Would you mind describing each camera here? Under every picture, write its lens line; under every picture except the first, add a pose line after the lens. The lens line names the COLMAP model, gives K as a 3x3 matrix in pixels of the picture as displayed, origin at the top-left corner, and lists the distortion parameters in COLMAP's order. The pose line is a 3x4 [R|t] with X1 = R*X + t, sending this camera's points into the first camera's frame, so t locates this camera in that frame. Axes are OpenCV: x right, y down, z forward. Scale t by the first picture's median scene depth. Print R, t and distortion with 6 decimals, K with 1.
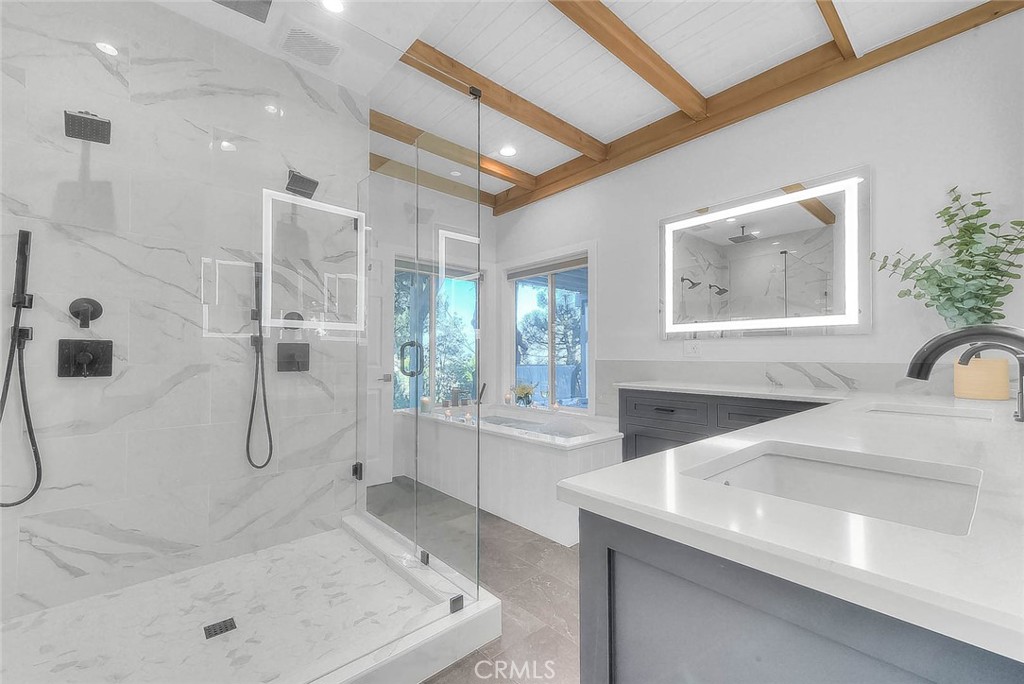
lens RADIAL K [[411.7, 0, 506.2], [0, 411.7, 348.5], [0, 0, 1]] dist [0.017175, 0.000904]
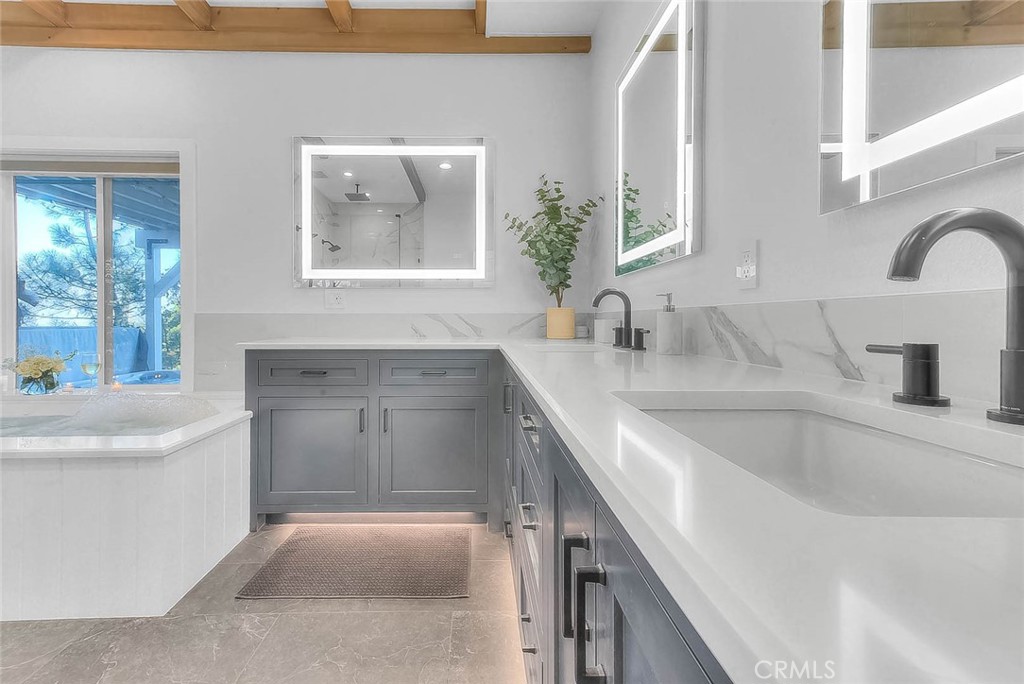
lens RADIAL K [[411.7, 0, 473.2], [0, 411.7, 321.6], [0, 0, 1]] dist [0.017175, 0.000904]
pose [[0.648903, -0.003039, 0.760865, -0.014570], [-0.014640, 0.999757, 0.016478, 0.027999], [-0.760730, -0.021832, 0.648701, 0.213660]]
